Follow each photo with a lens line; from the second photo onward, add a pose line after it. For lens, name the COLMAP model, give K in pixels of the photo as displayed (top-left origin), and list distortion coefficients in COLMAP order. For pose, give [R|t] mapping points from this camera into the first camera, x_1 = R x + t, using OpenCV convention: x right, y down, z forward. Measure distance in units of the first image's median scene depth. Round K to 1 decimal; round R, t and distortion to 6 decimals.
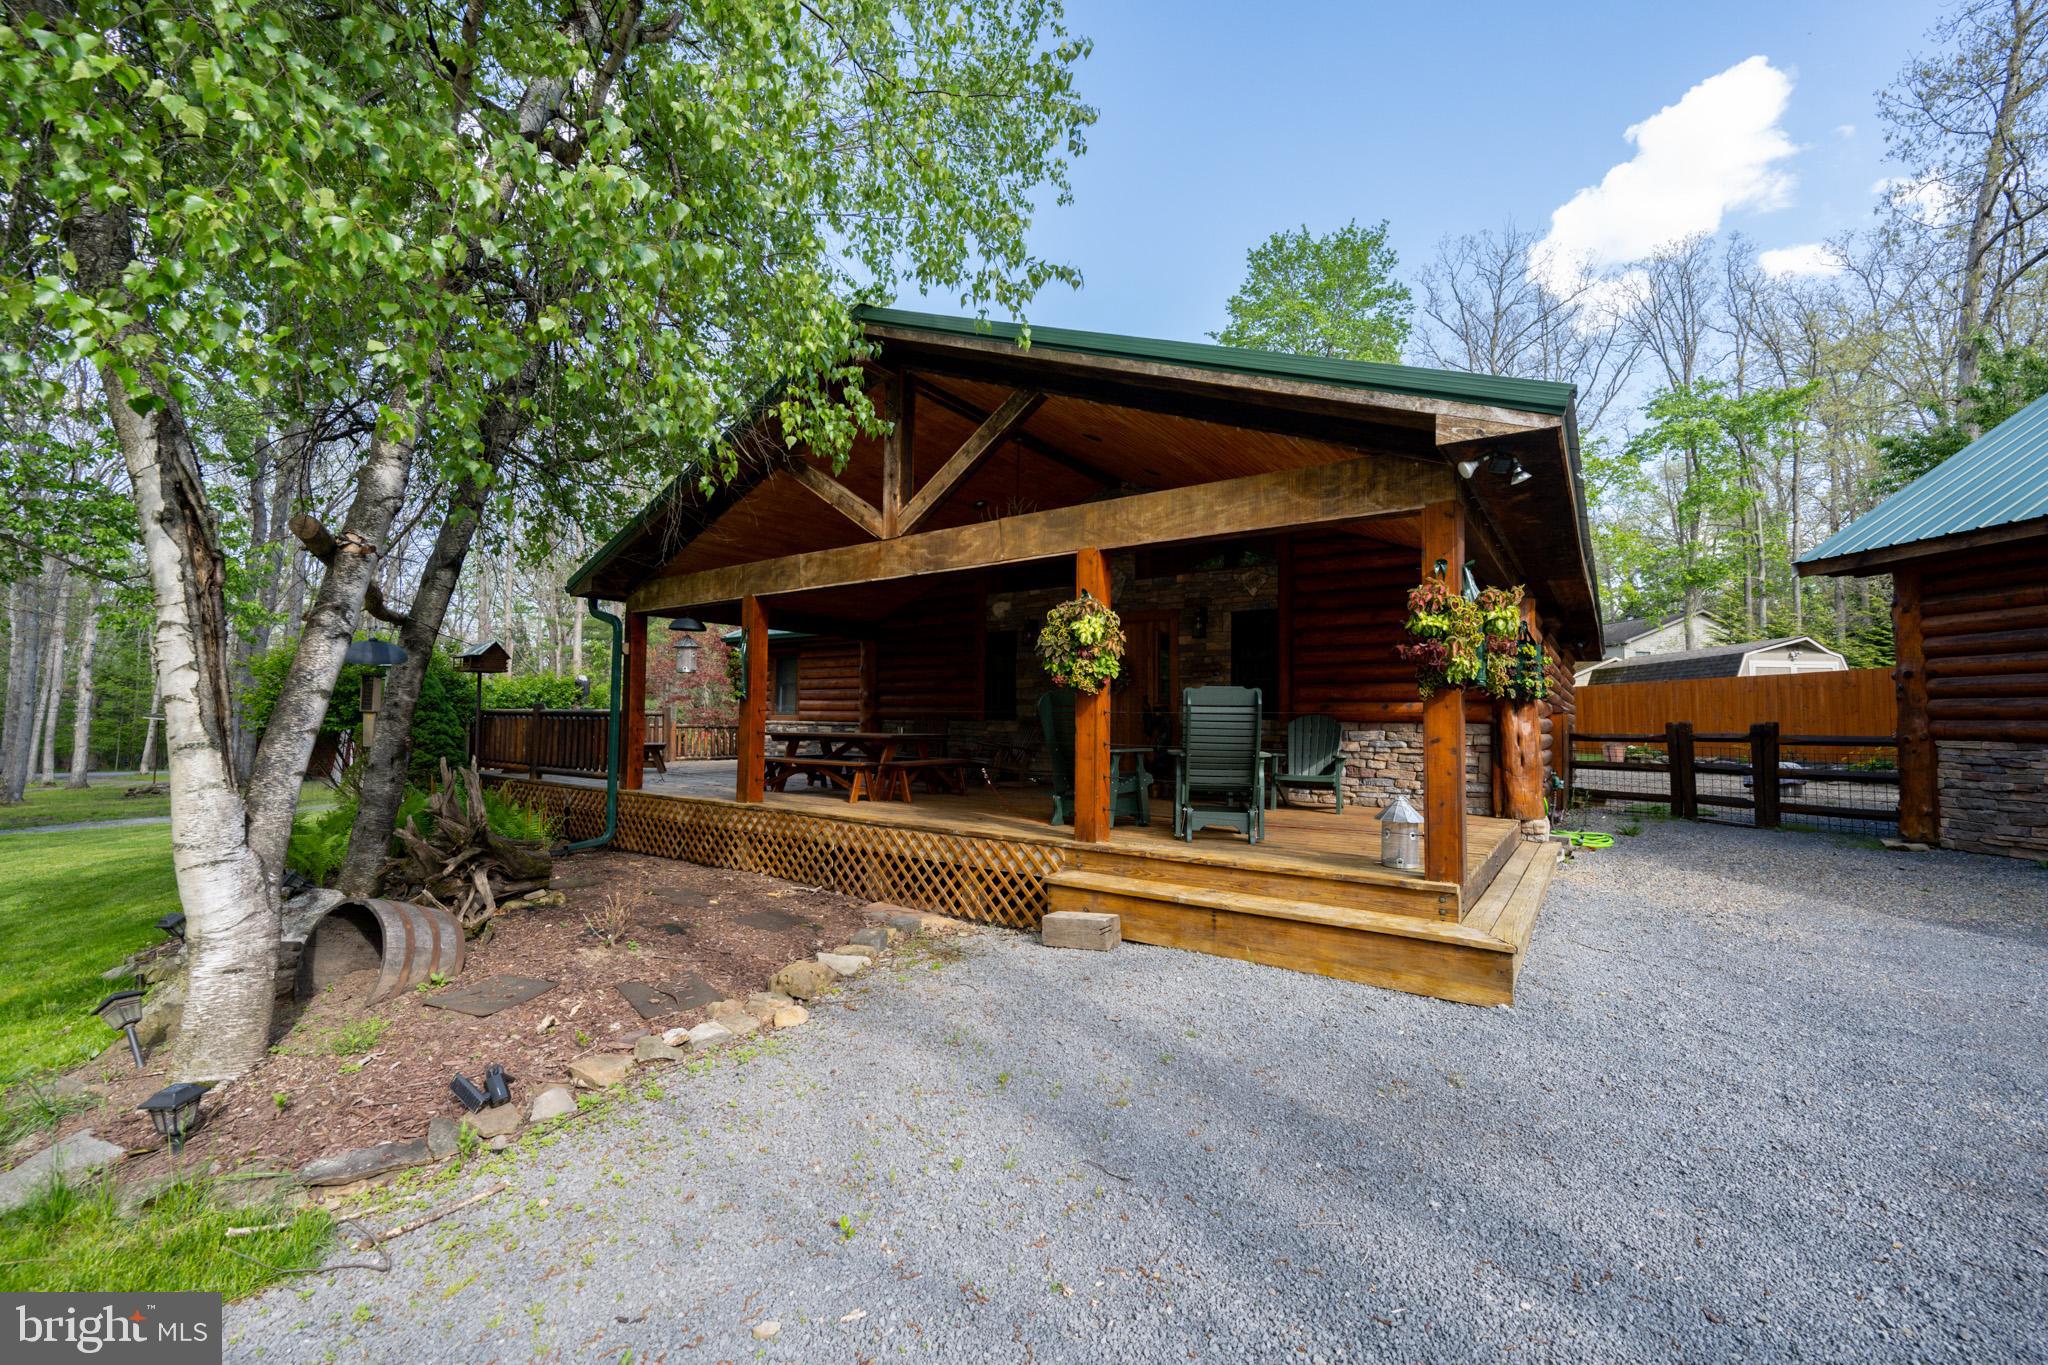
lens RADIAL K [[813.8, 0, 1031.8], [0, 813.8, 679.7], [0, 0, 1]] dist [-0.001196, -0.000425]
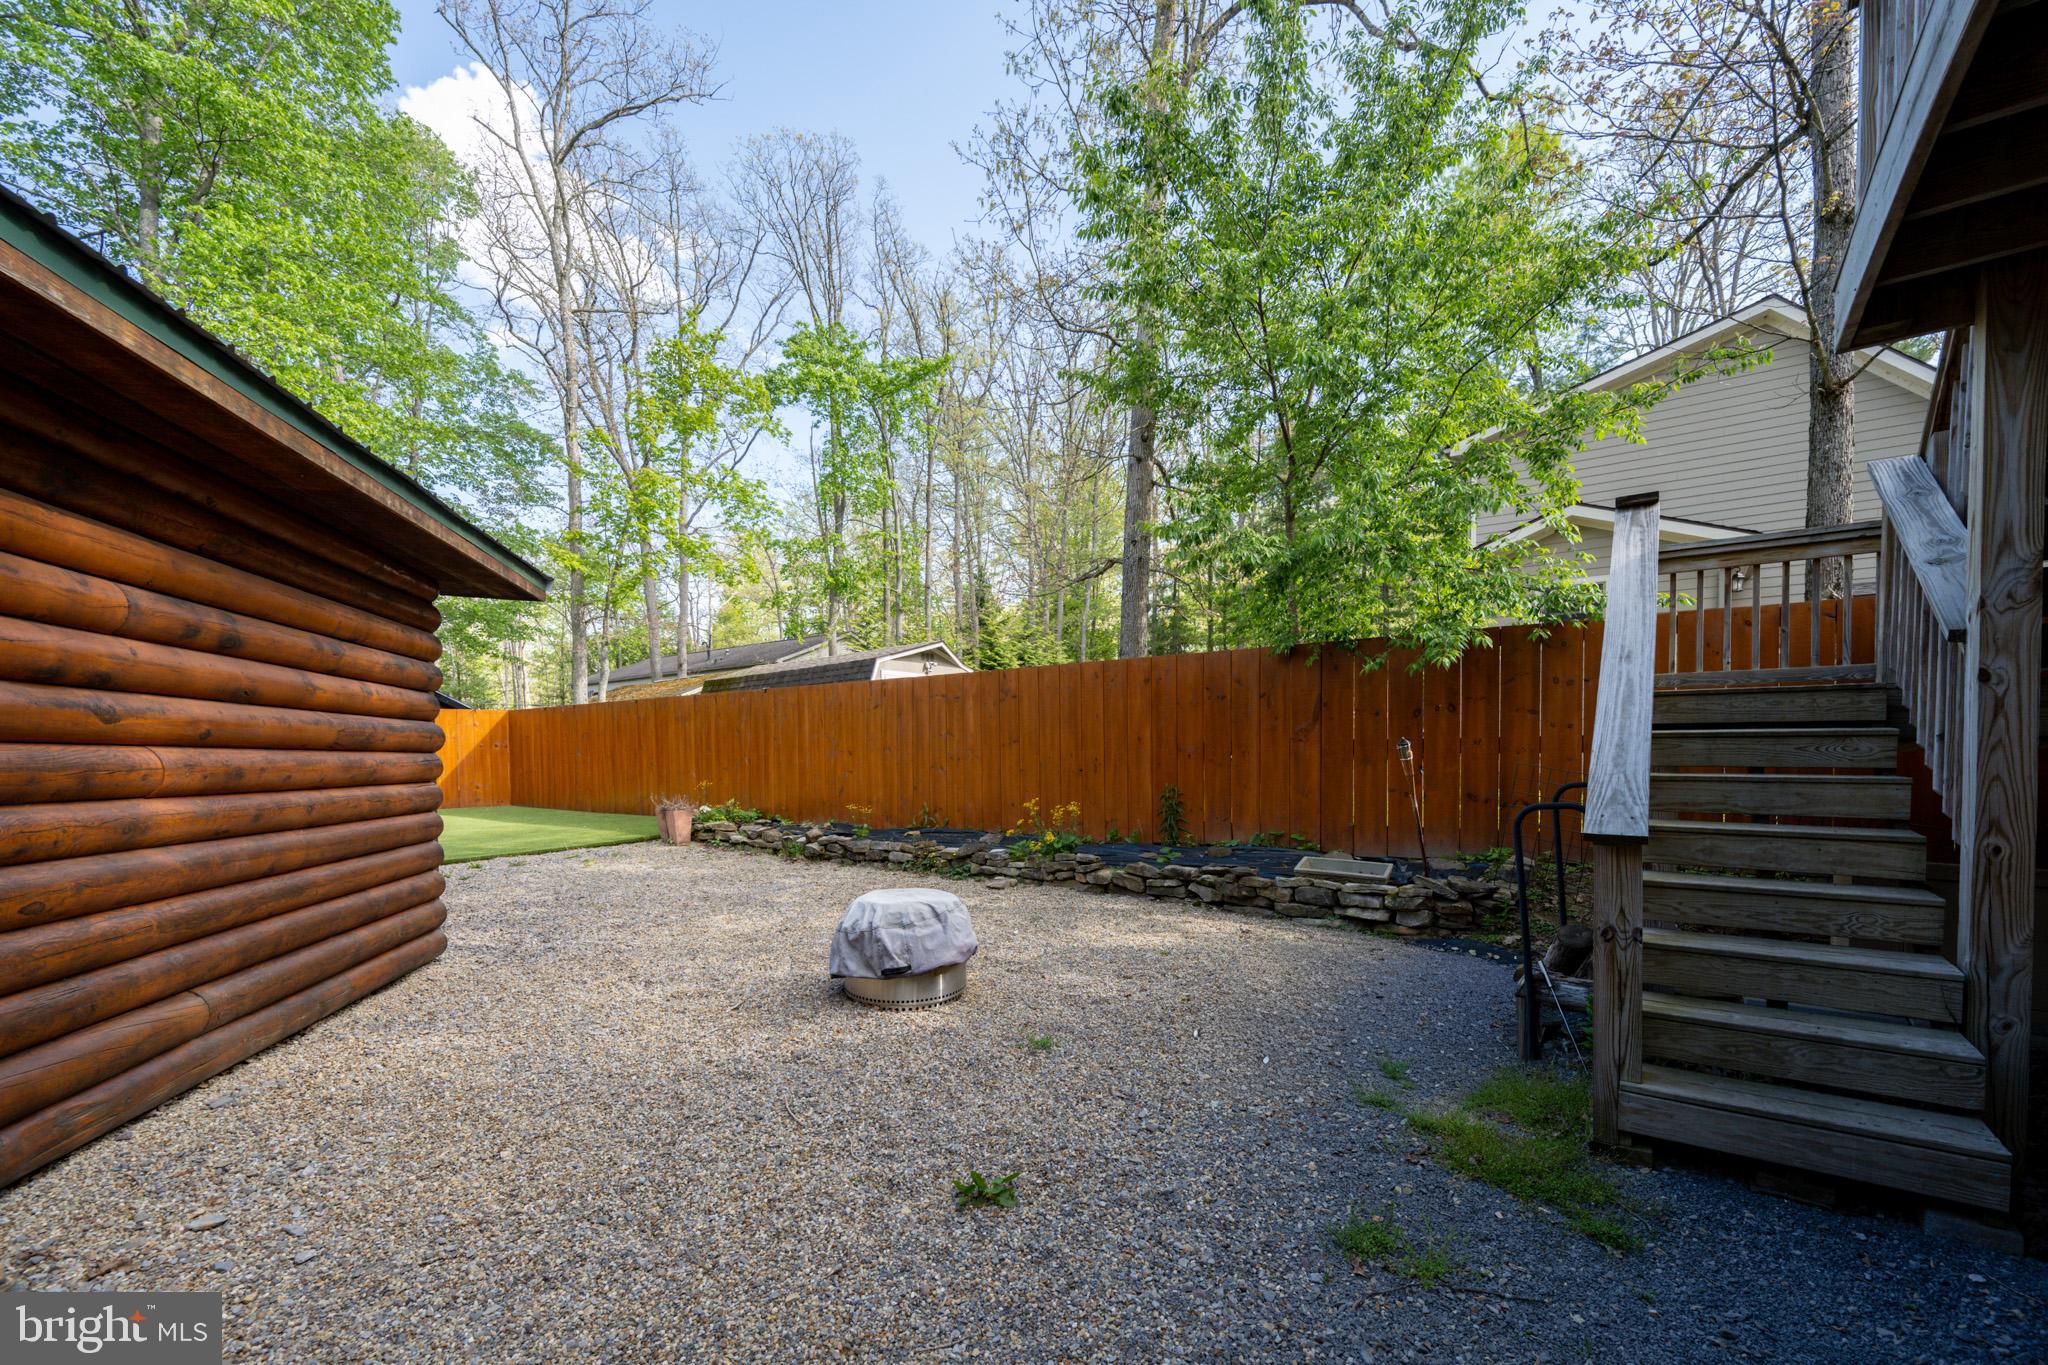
lens RADIAL K [[813.8, 0, 1024.7], [0, 813.8, 682.7], [0, 0, 1]] dist [-0.001196, -0.000425]
pose [[0.639406, 0.038159, 0.767922, 0.338942], [0.000379, 0.998752, -0.049945, 0.019230], [-0.768869, 0.032226, 0.638593, 0.365908]]
